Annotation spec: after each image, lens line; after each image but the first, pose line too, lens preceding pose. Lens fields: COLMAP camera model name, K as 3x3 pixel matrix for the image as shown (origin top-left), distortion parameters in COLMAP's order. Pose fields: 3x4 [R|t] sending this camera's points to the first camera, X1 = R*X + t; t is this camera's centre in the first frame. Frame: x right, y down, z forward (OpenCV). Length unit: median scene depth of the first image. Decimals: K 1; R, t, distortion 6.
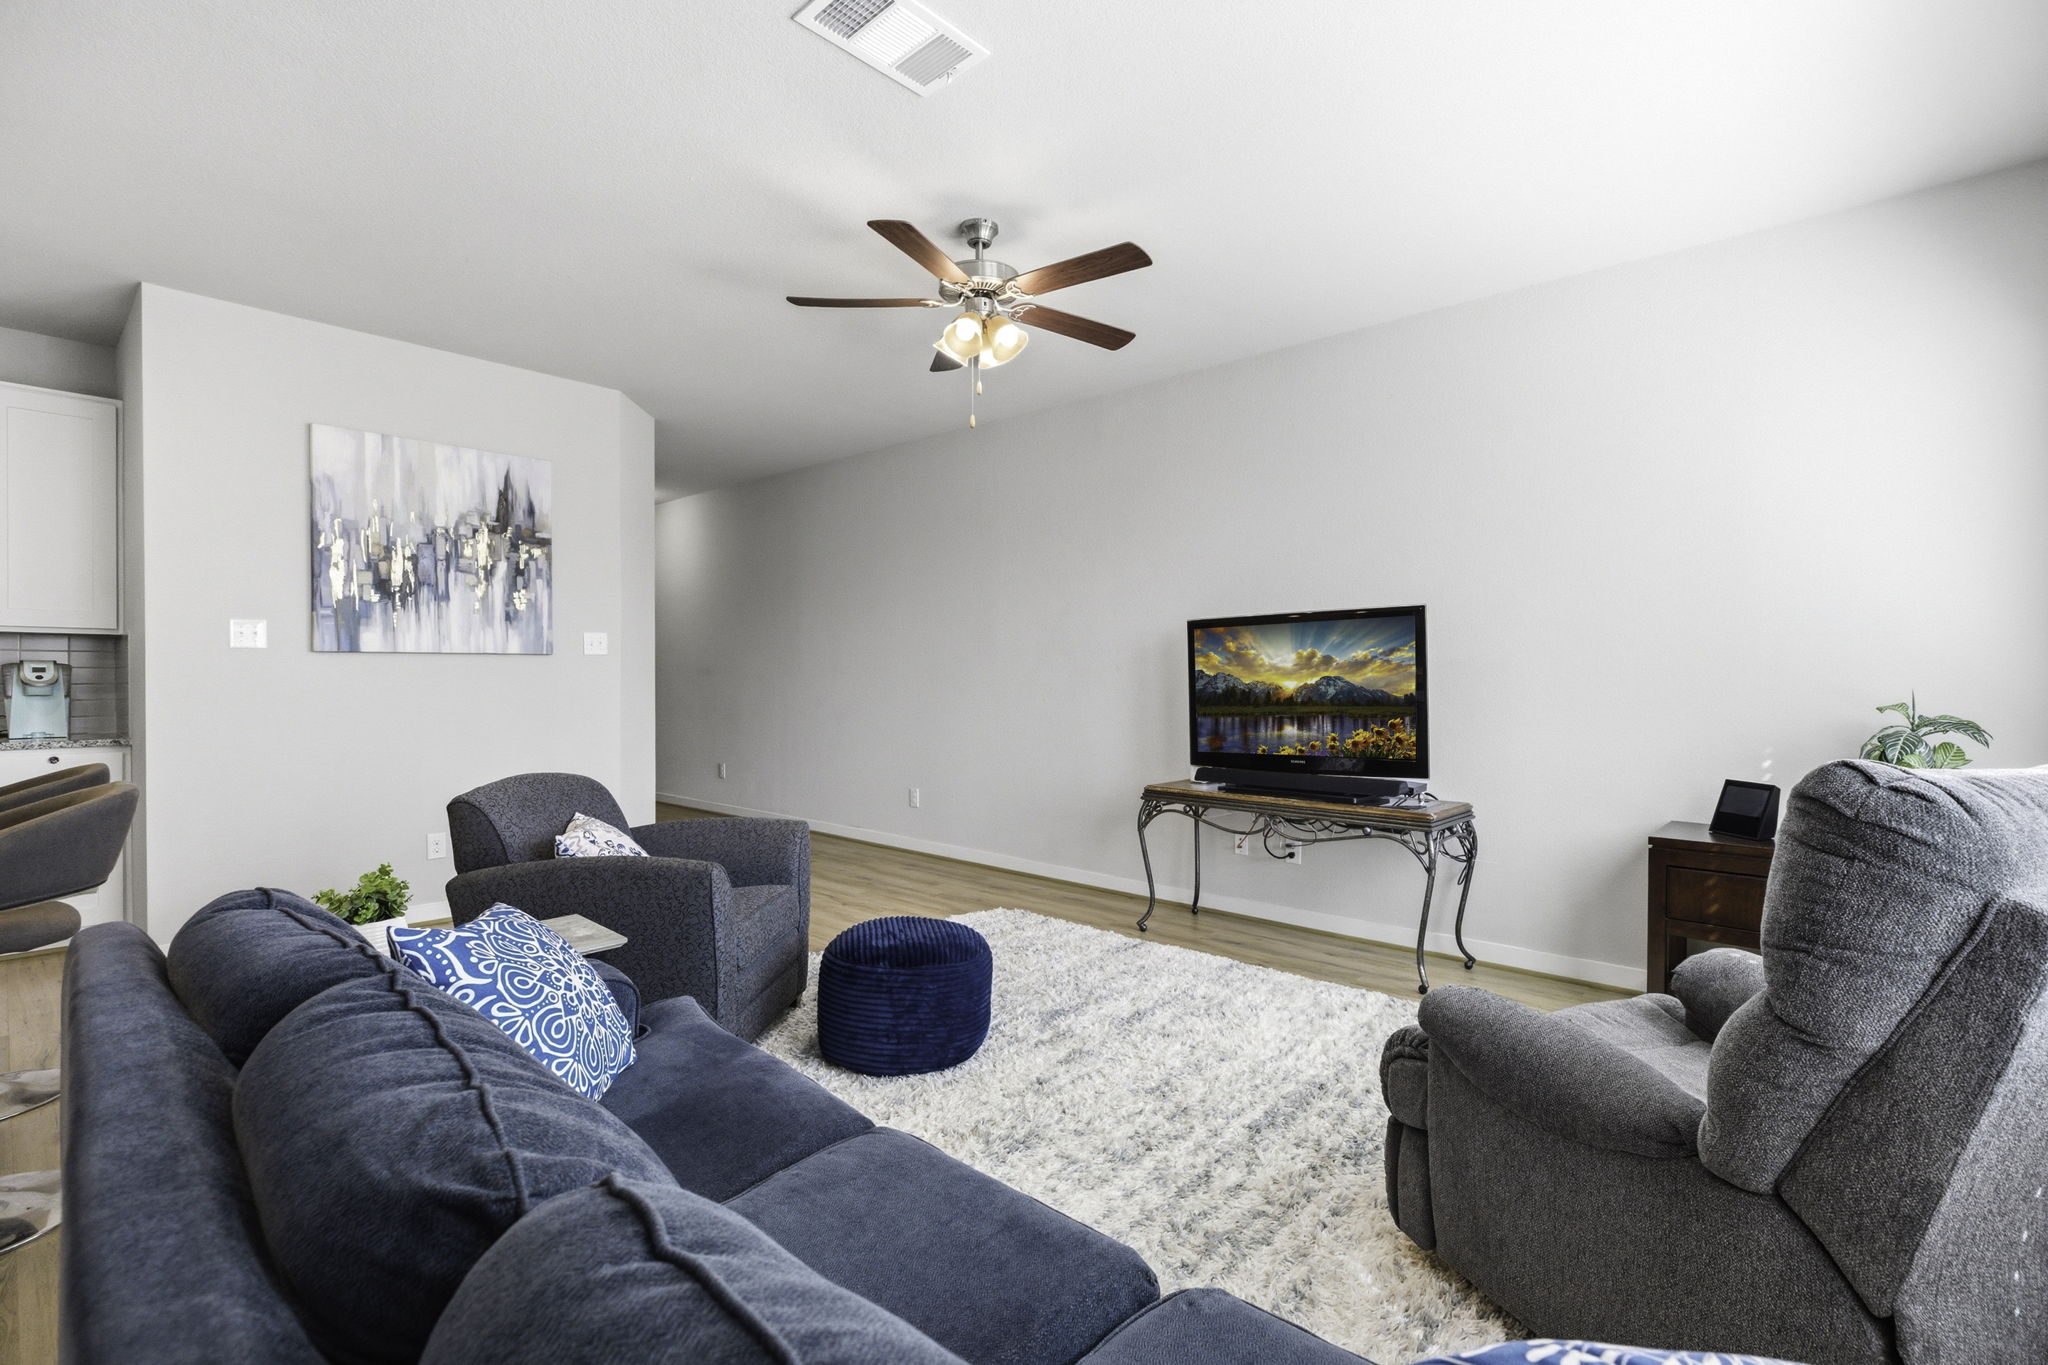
lens RADIAL K [[922.1, 0, 1036.1], [0, 922.1, 676.3], [0, 0, 1]] dist [-0.002054, -0.000046]
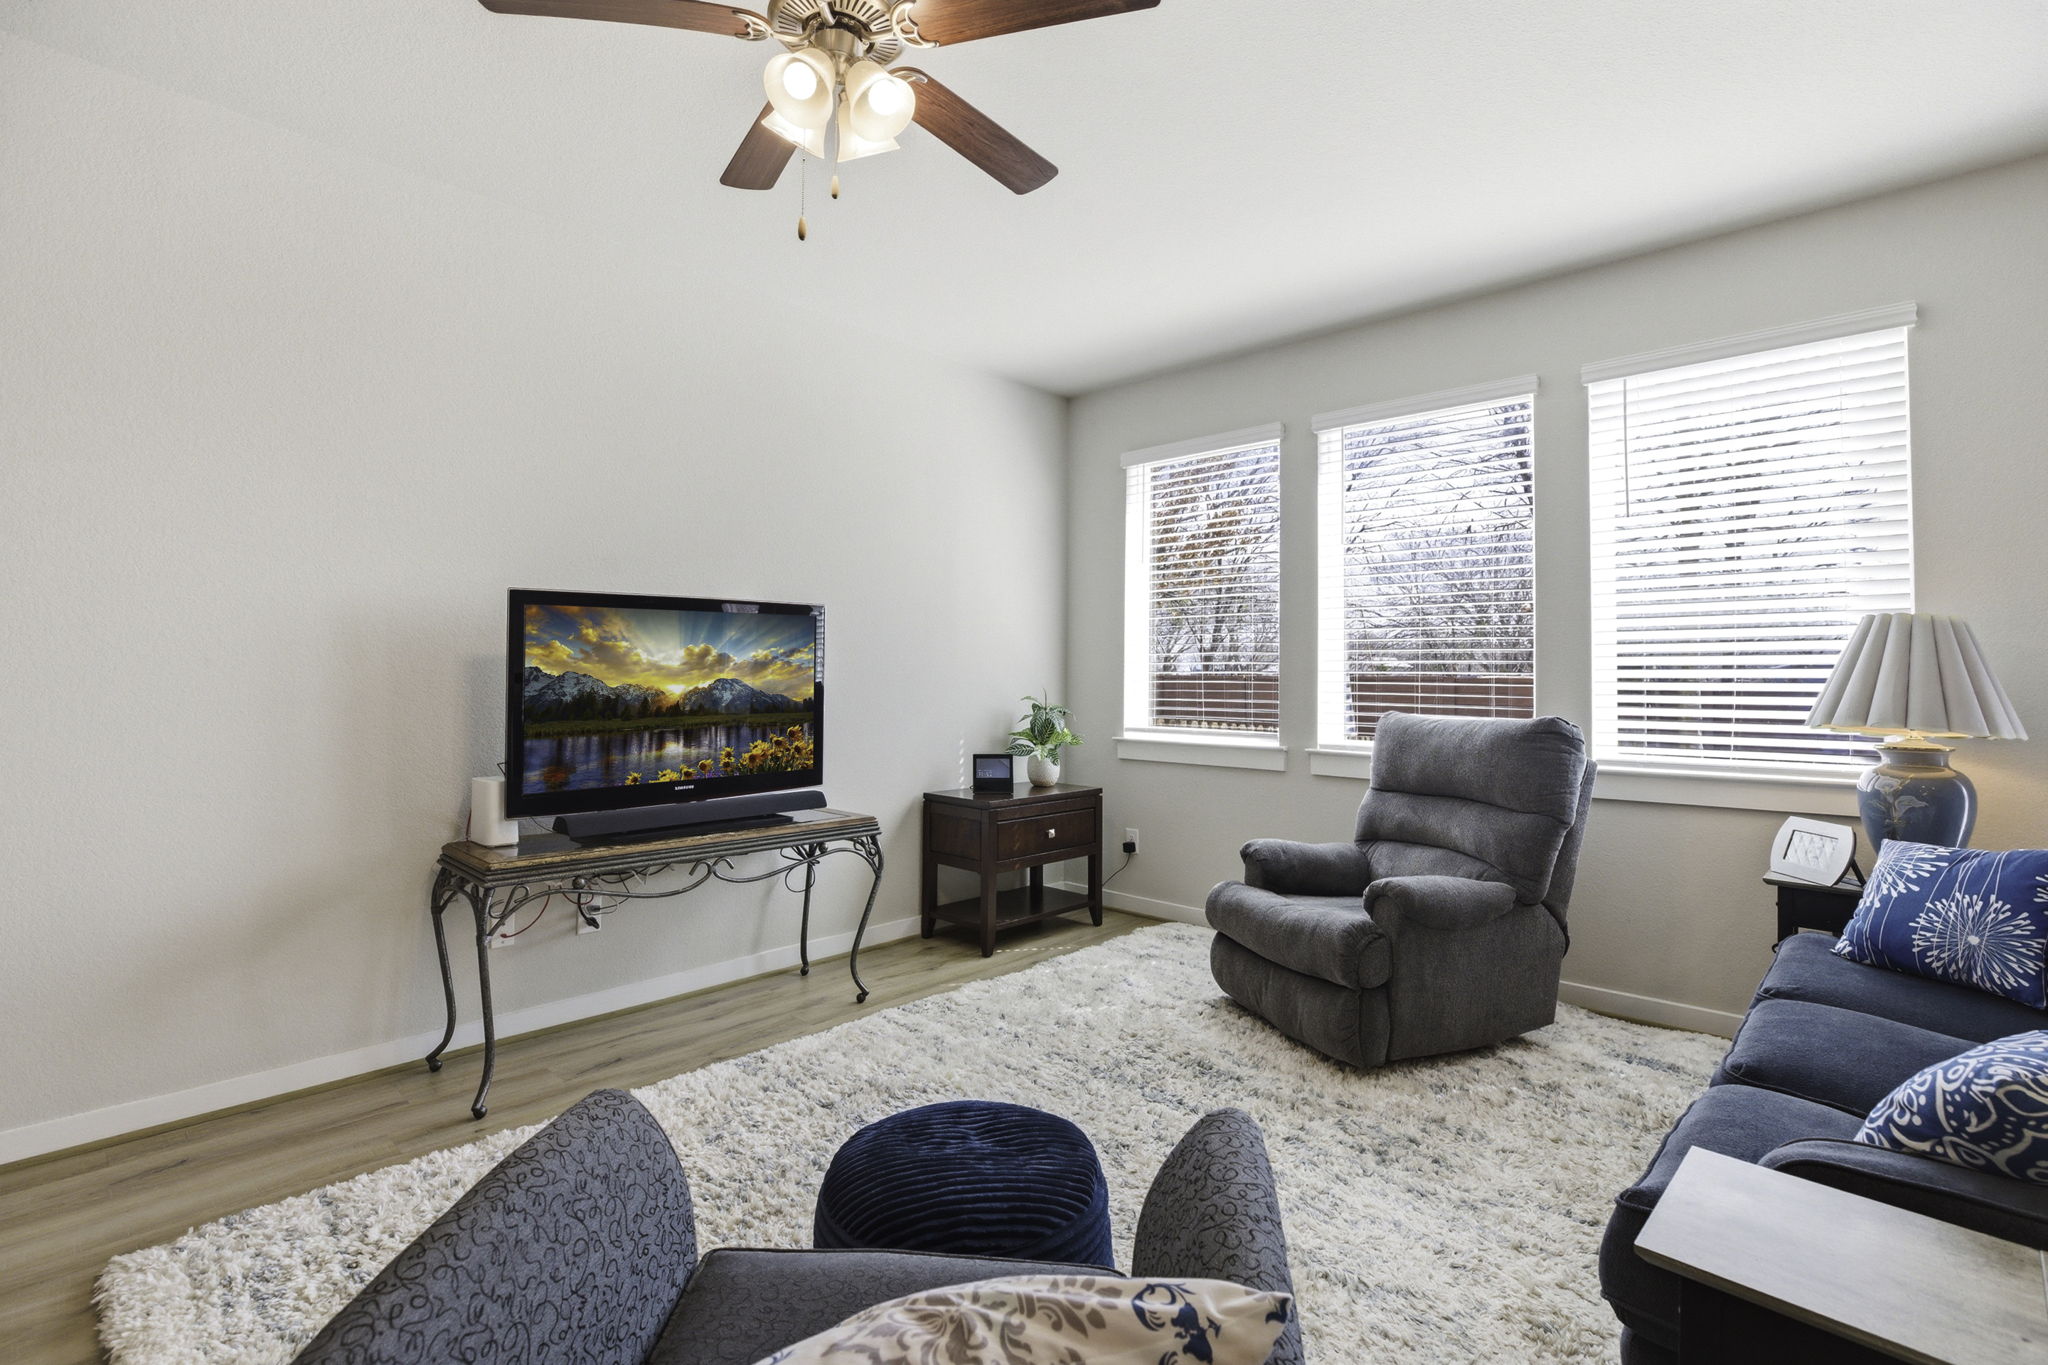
lens RADIAL K [[942.2, 0, 1026.5], [0, 942.2, 638.6], [0, 0, 1]] dist [-0.002909, -0.000126]
pose [[0.101776, 0.048282, 0.993635, -0.485567], [-0.008339, 0.998828, -0.047680, 0.001961], [-0.994772, -0.003433, 0.102060, 0.632591]]
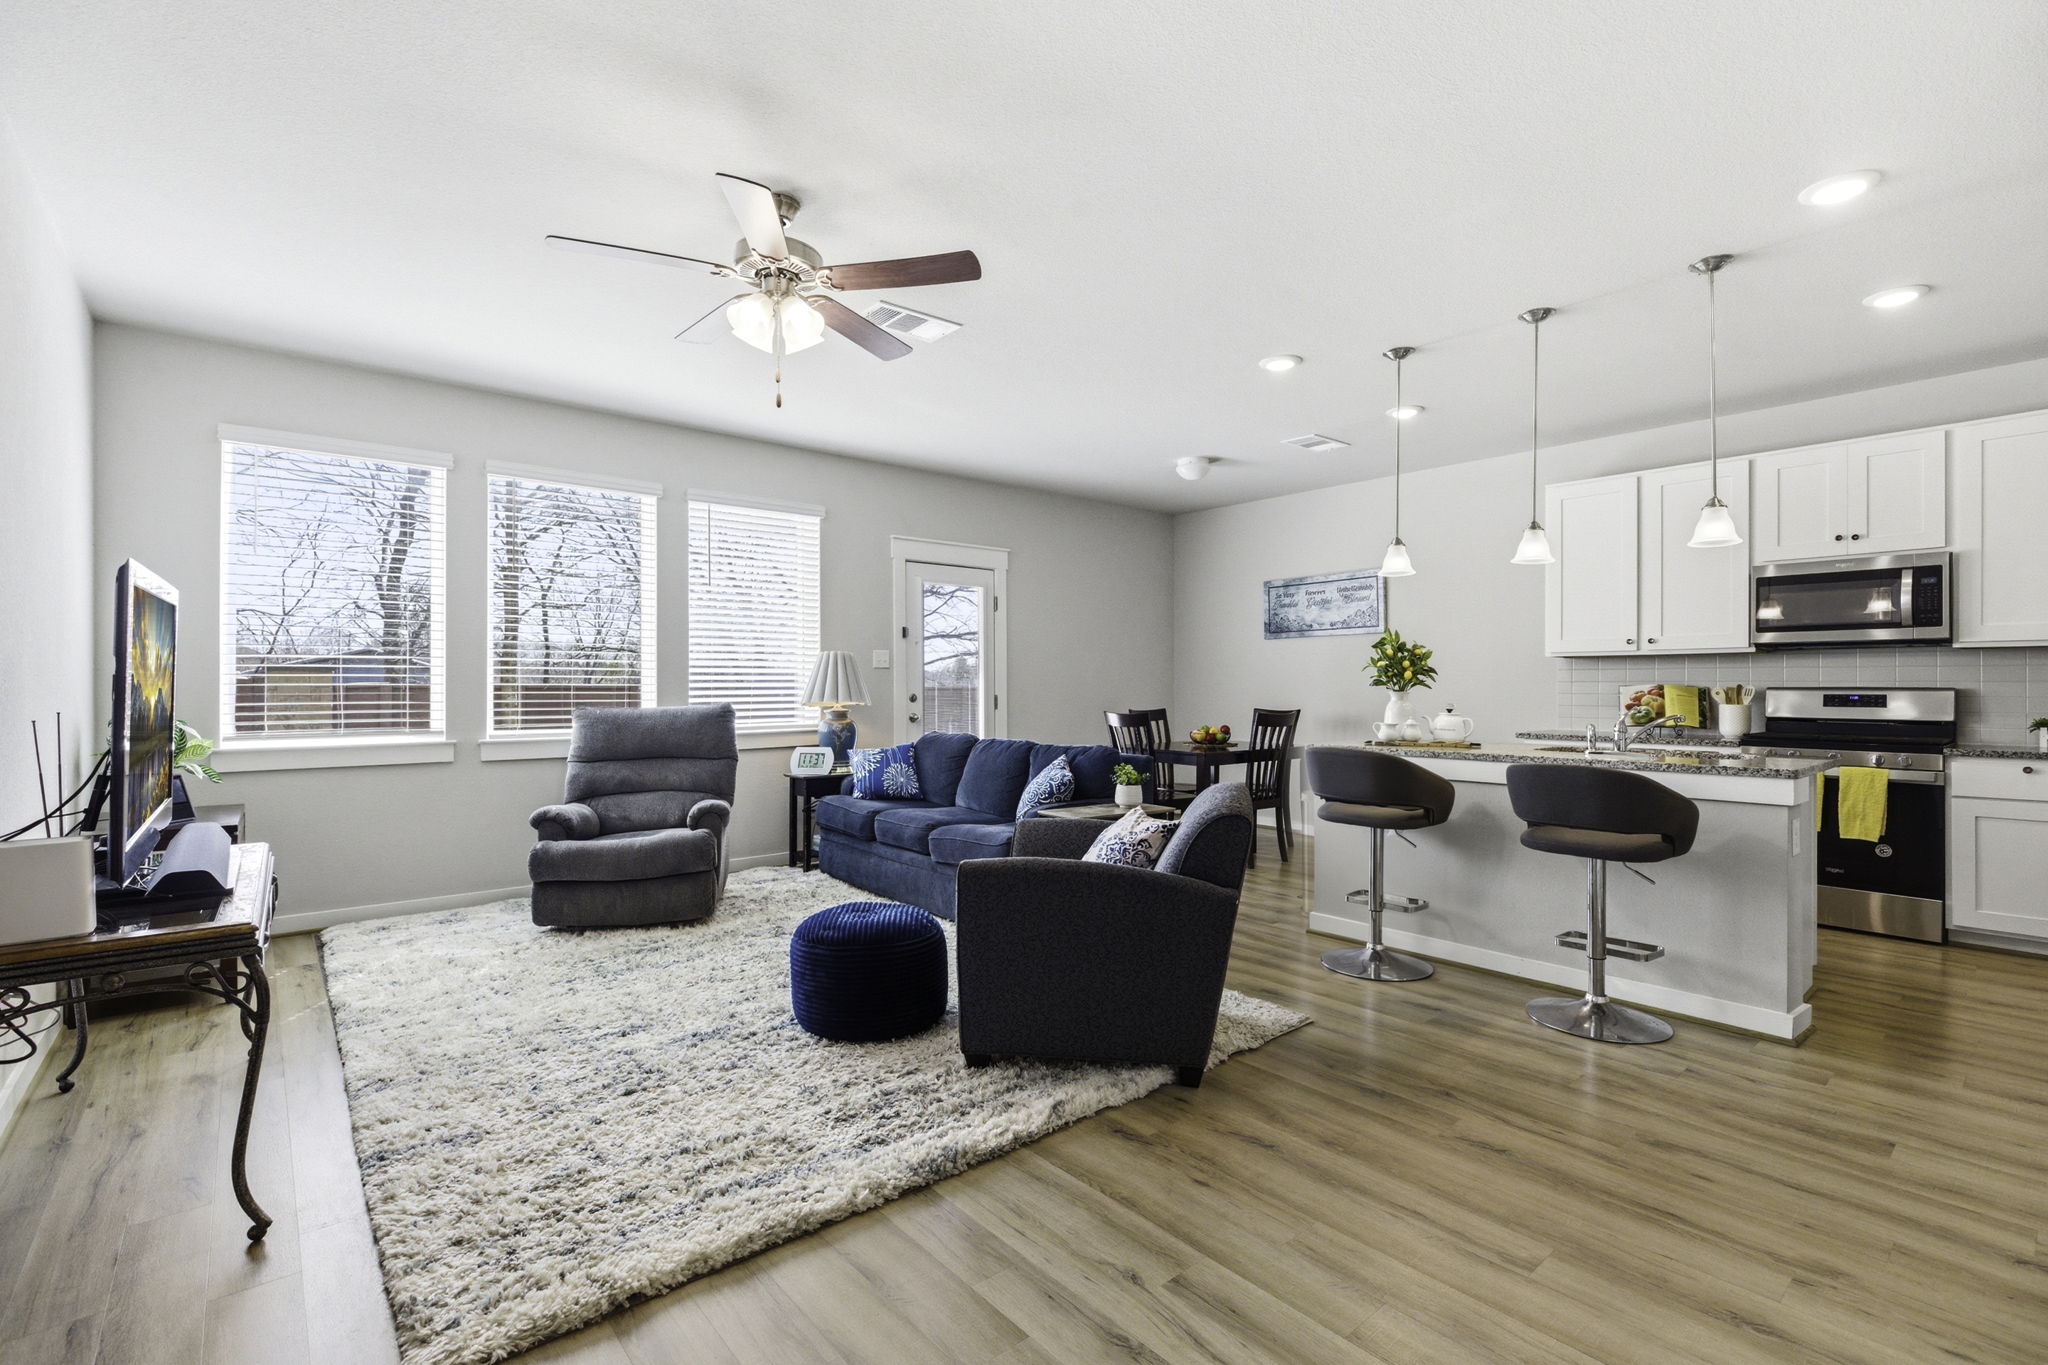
lens RADIAL K [[928.6, 0, 1033.4], [0, 928.6, 684.7], [0, 0, 1]] dist [-0.003134, -0.000452]
pose [[-0.976569, 0.004904, 0.215150, -0.384695], [0.005048, 0.999987, 0.000120, 0.002122], [-0.215147, 0.001203, -0.976581, 1.482163]]
